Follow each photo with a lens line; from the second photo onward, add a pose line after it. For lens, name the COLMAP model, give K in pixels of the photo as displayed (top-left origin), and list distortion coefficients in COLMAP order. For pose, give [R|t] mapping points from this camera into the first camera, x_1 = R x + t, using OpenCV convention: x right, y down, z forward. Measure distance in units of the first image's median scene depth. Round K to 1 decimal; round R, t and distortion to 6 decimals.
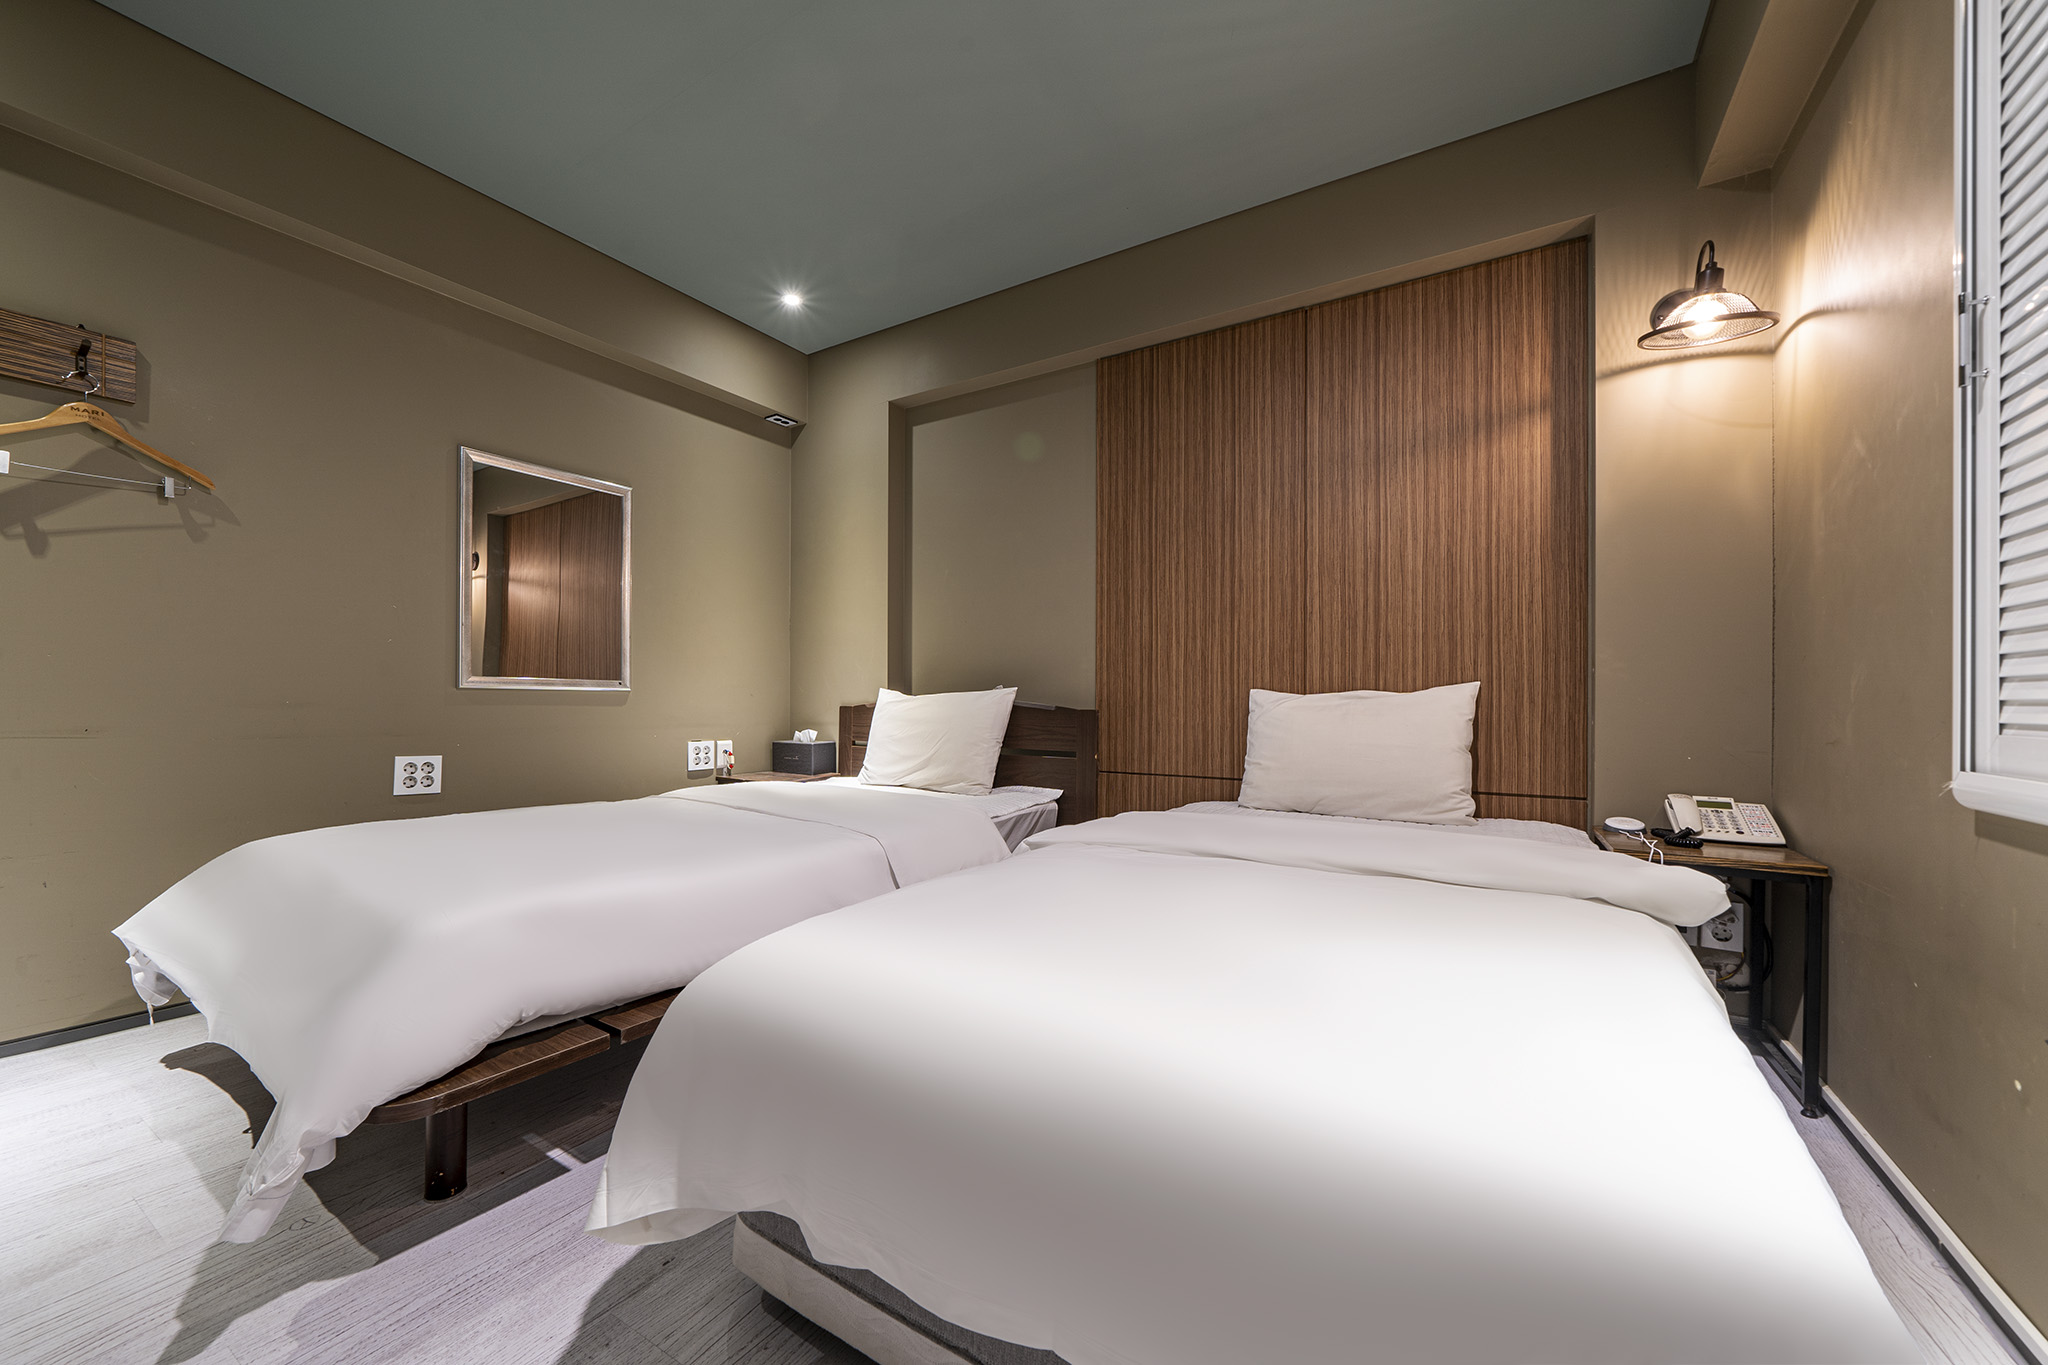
lens RADIAL K [[760.6, 0, 1030.6], [0, 760.6, 683.4], [0, 0, 1]] dist [-0.003291, -0.000163]
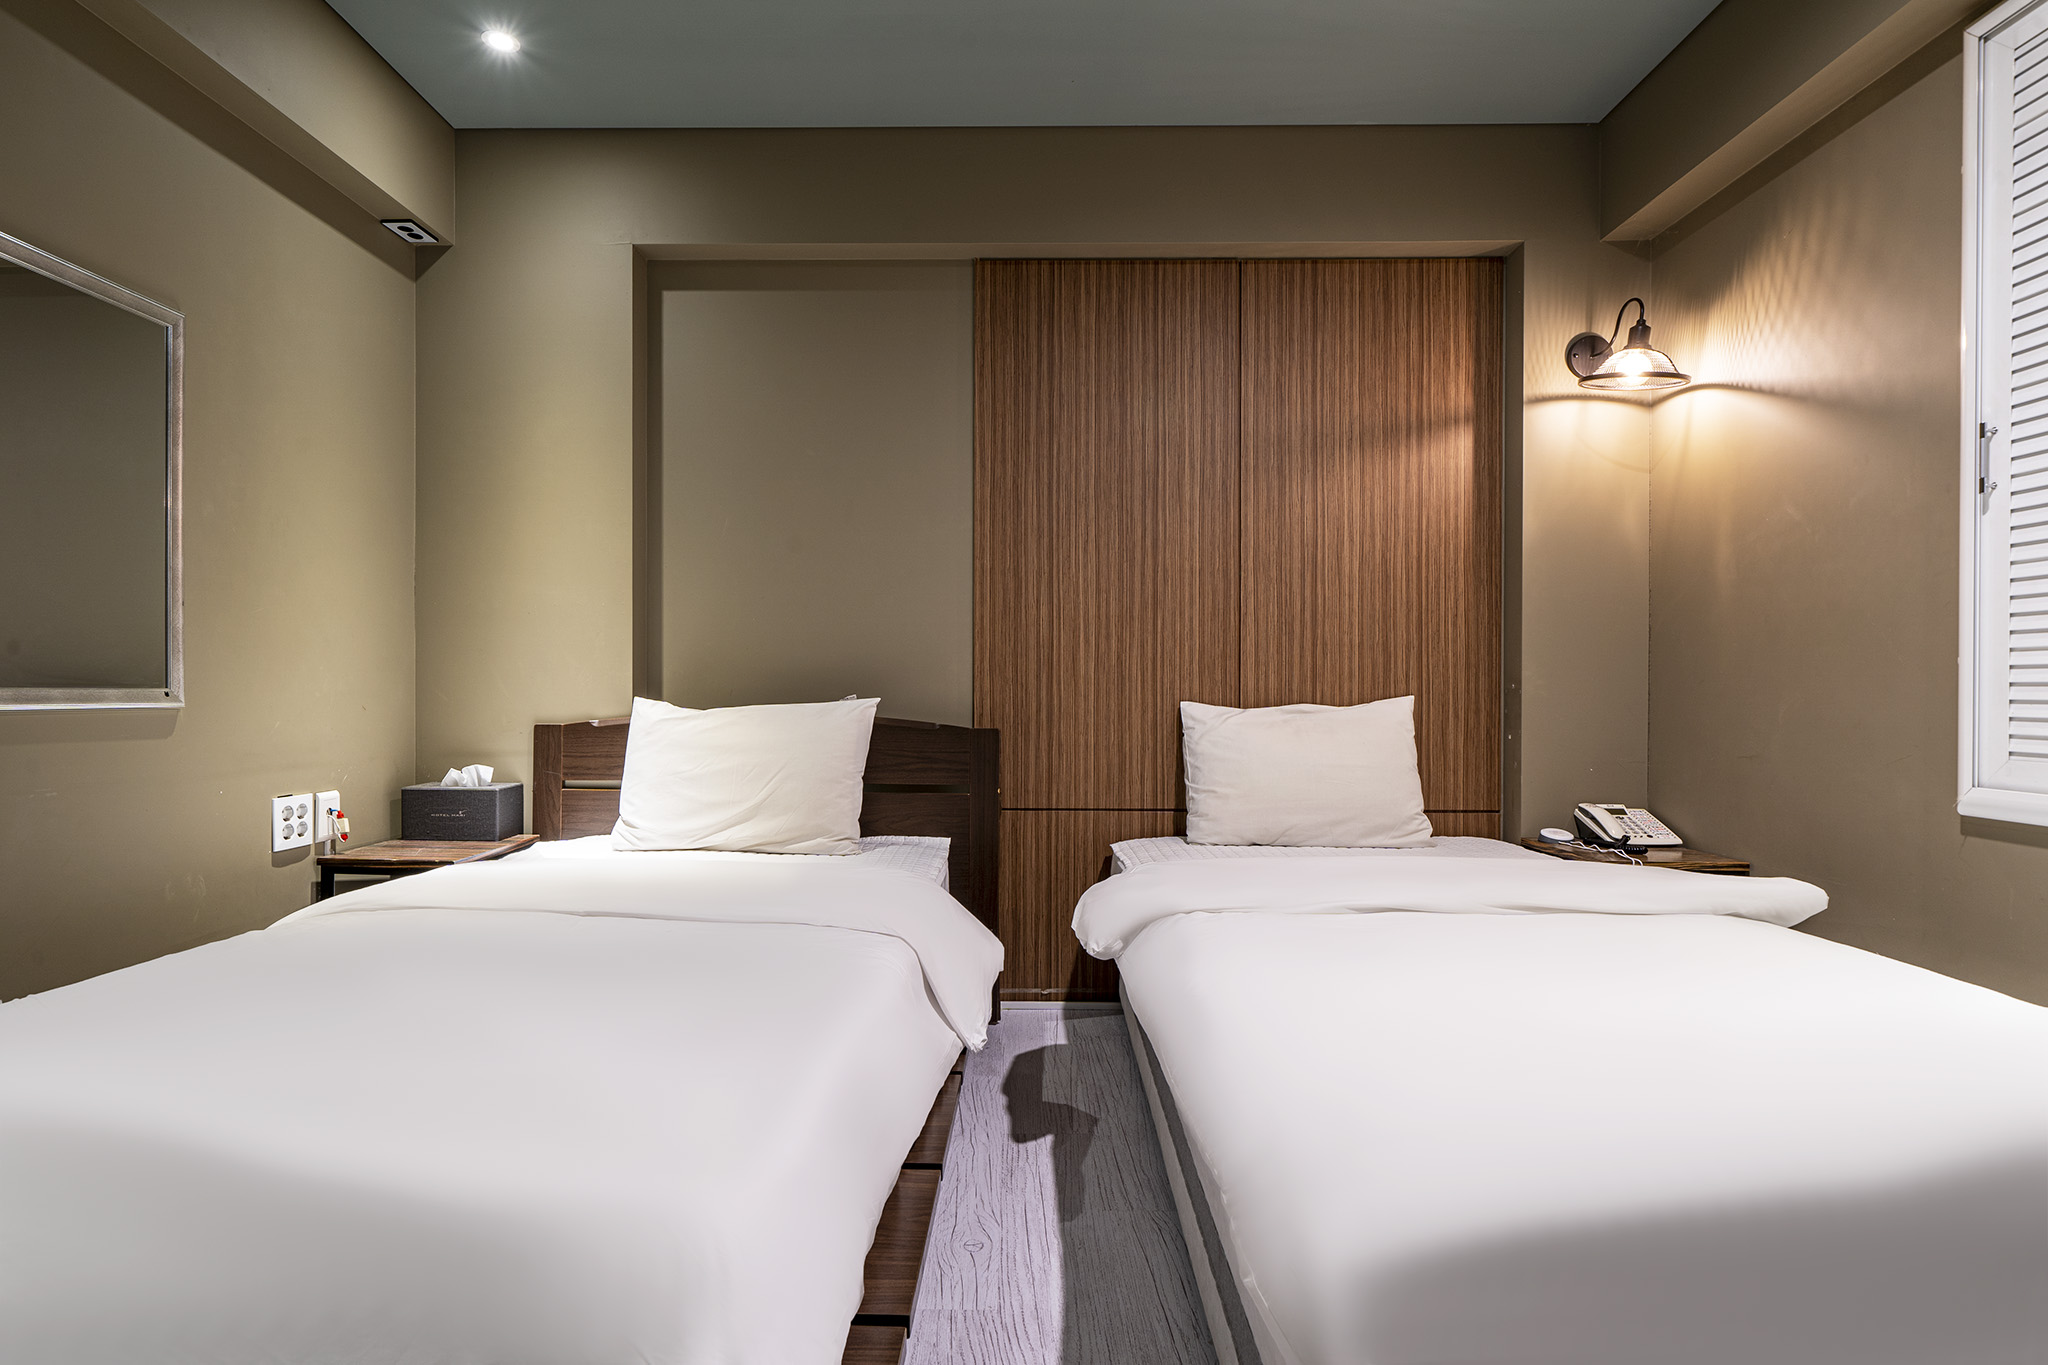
lens RADIAL K [[1007.9, 0, 1015.1], [0, 1007.9, 674.4], [0, 0, 1]] dist [0.001356, -0.000637]
pose [[0.860790, 0.007195, 0.508910, -0.419067], [-0.012864, 0.999888, 0.007621, -0.027531], [-0.508798, -0.013107, 0.860786, 0.132891]]
